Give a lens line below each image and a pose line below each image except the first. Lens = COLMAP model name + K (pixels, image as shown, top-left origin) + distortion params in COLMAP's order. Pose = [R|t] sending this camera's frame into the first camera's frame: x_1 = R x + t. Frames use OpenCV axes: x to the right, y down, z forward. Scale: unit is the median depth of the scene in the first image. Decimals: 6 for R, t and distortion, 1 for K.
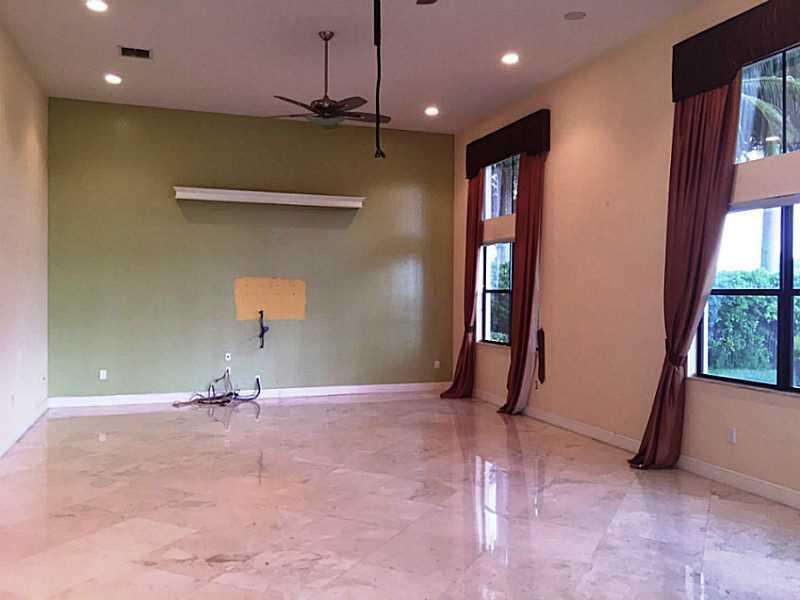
lens RADIAL K [[685.5, 0, 402.1], [0, 685.5, 291.4], [0, 0, 1]] dist [0.099611, -0.174778]
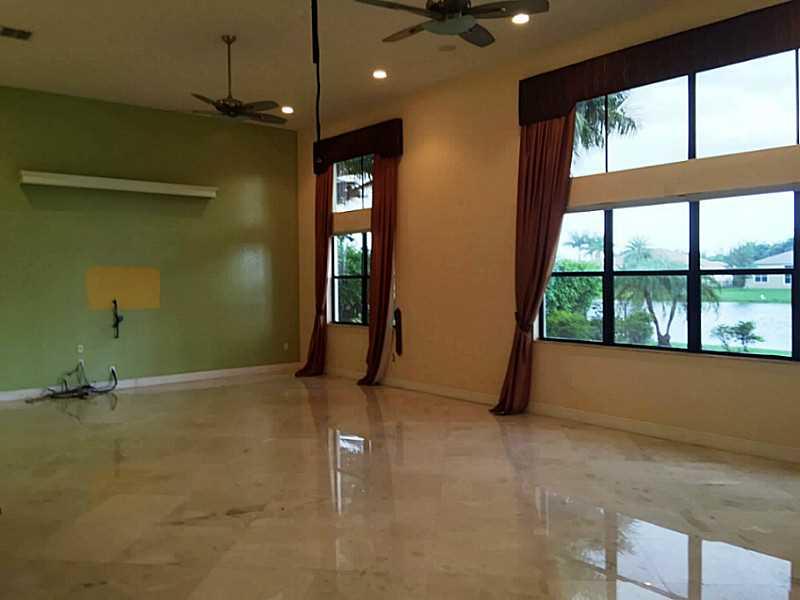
lens RADIAL K [[727.5, 0, 366.0], [0, 727.5, 286.8], [0, 0, 1]] dist [0.063456, -0.129656]
pose [[0.932040, -0.019259, 0.361843, -0.283971], [0.015506, 0.999792, 0.013274, 0.000755], [-0.362024, -0.006761, 0.932144, -0.115196]]
